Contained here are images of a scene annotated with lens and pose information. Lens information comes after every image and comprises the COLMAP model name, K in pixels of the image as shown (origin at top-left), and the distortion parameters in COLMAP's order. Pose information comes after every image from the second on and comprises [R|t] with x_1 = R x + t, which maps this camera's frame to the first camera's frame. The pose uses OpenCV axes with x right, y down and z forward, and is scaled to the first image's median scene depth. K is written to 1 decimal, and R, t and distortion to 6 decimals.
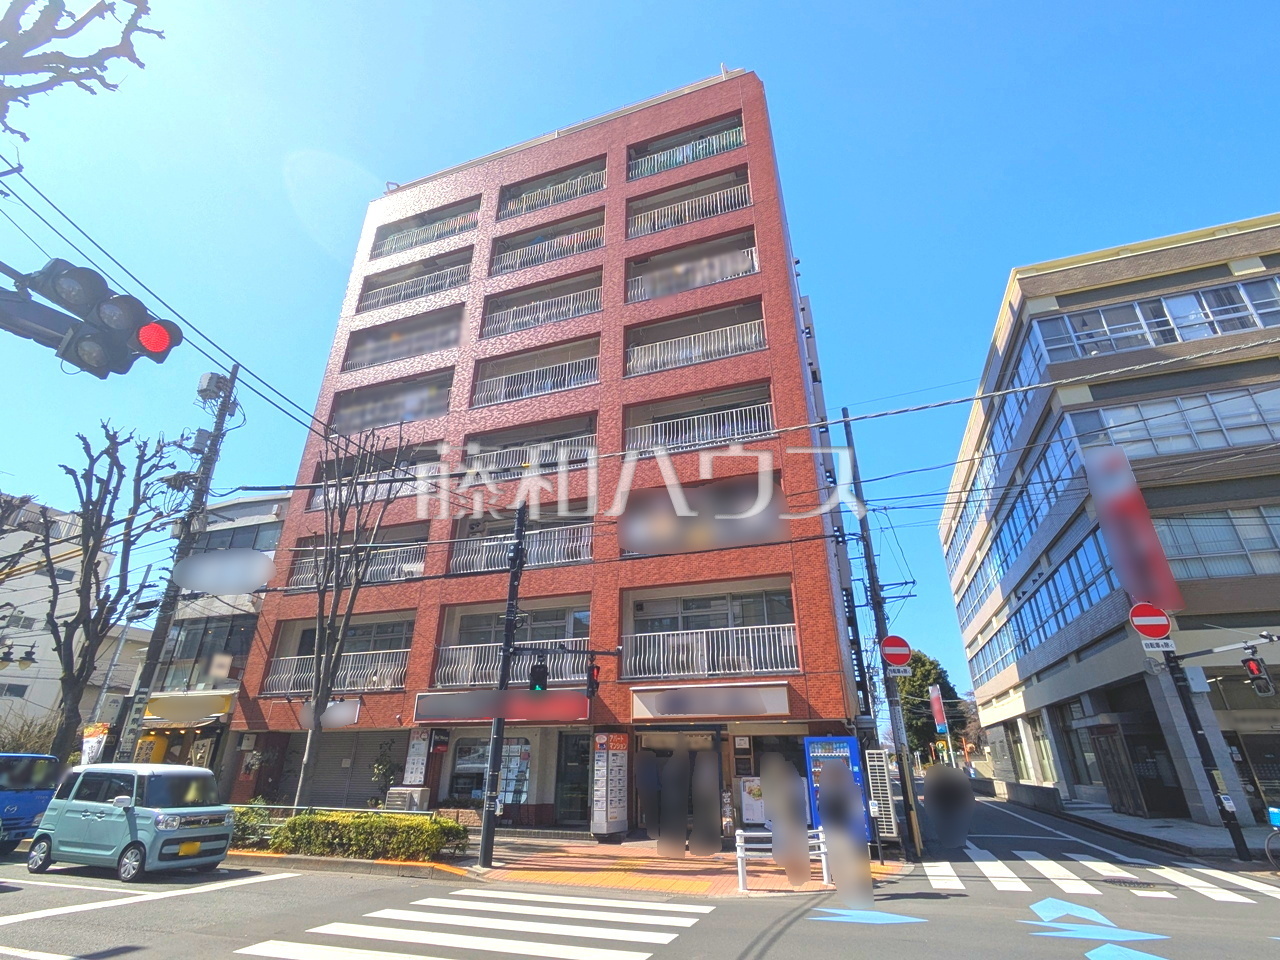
lens RADIAL K [[606.6, 0, 653.9], [0, 606.6, 472.1], [0, 0, 1]] dist [-0.005471, 0.003650]
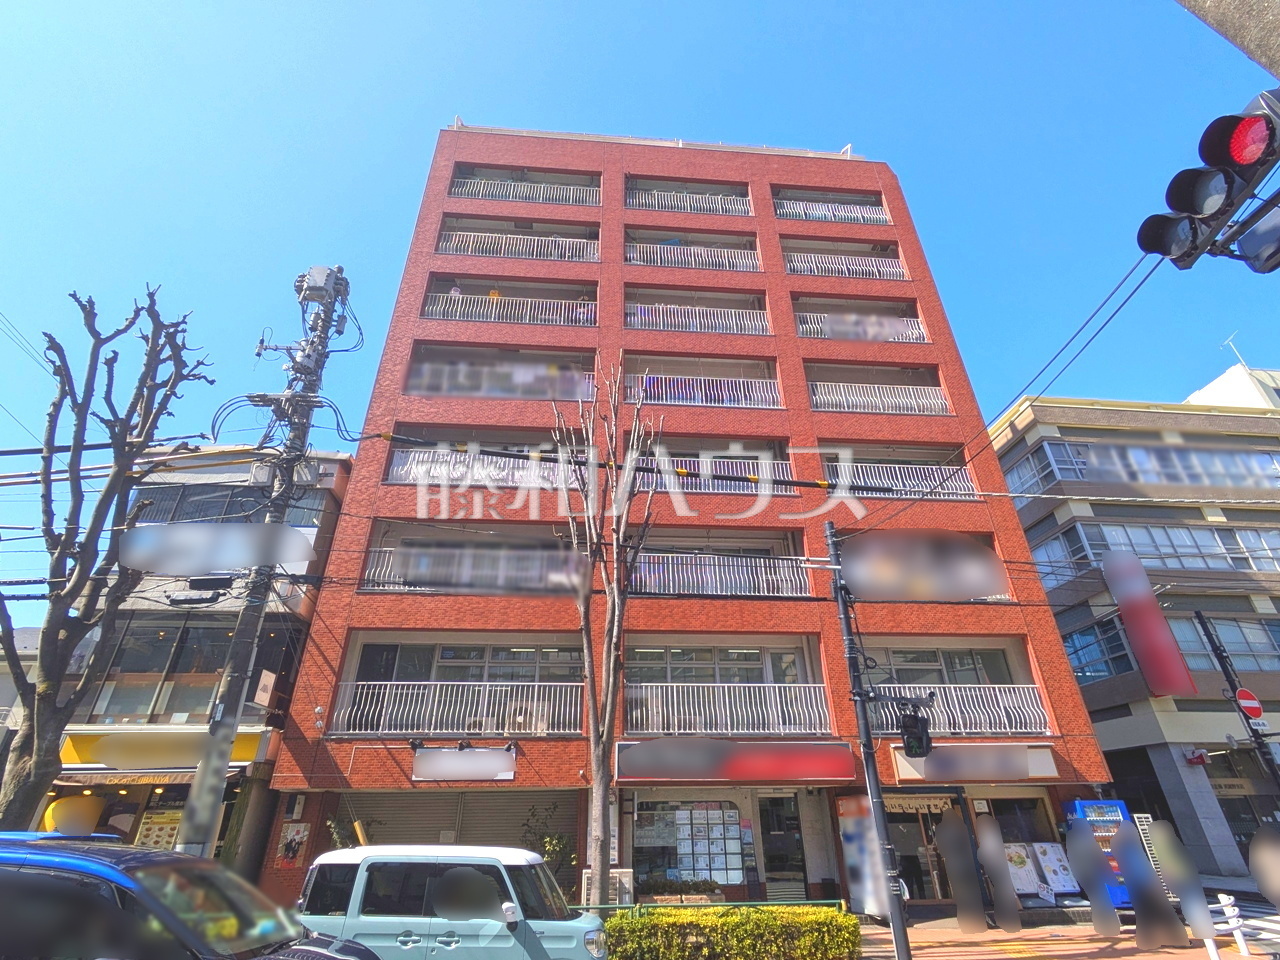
lens RADIAL K [[606.6, 0, 649.6], [0, 606.6, 475.1], [0, 0, 1]] dist [-0.005471, 0.003650]
pose [[0.912020, 0.194443, 0.361124, -0.616509], [-0.166067, 0.980145, -0.108343, 0.092529], [-0.375020, 0.038840, 0.926203, 0.216596]]
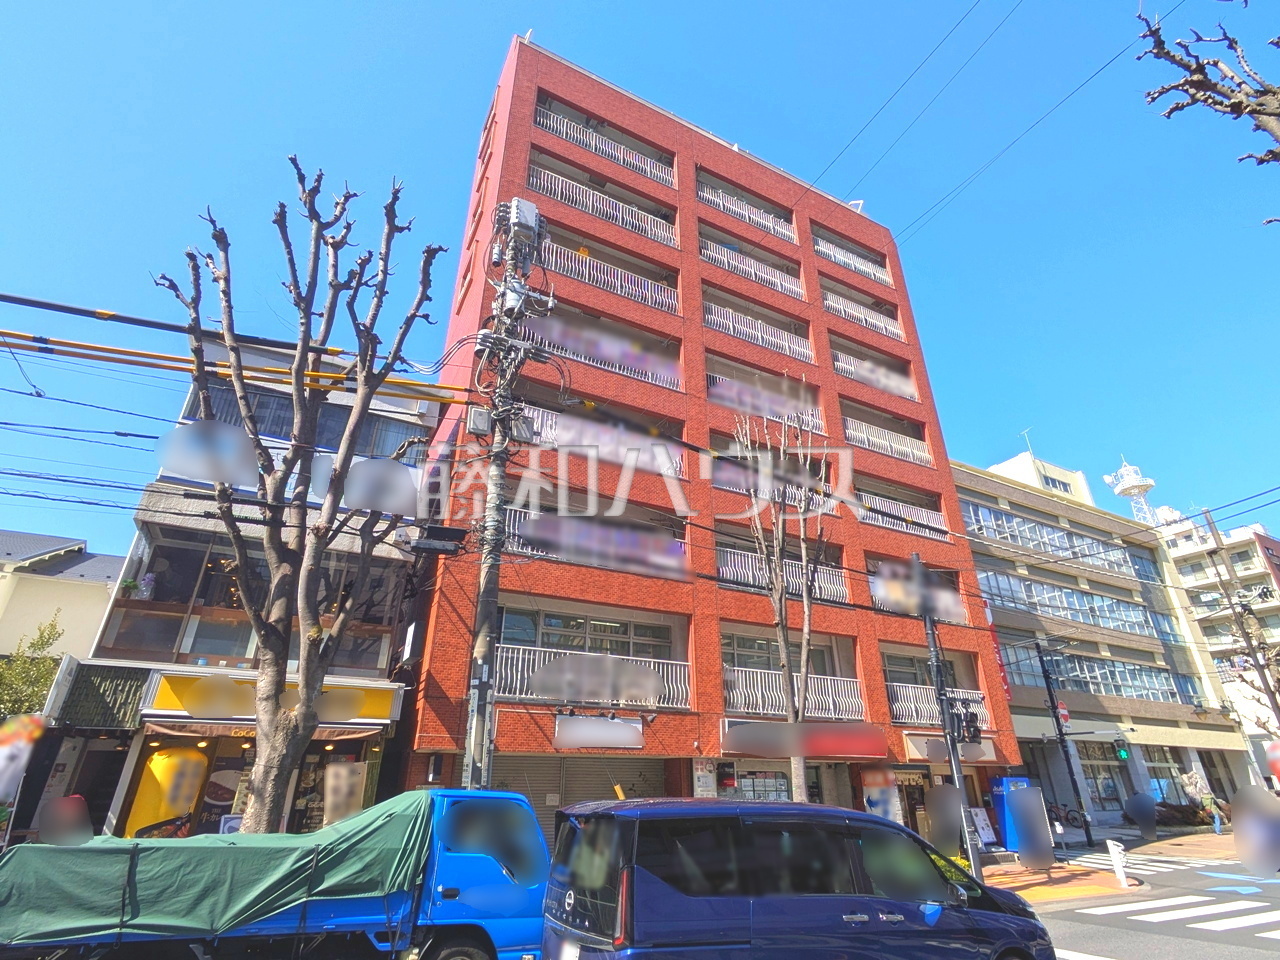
lens RADIAL K [[630.5, 0, 647.7], [0, 630.5, 471.5], [0, 0, 1]] dist [-0.002655, -0.001603]
pose [[0.680199, 0.329248, 0.654924, -1.037821], [-0.318553, 0.937445, -0.140432, 0.171624], [-0.660192, -0.113106, 0.742532, 0.387479]]
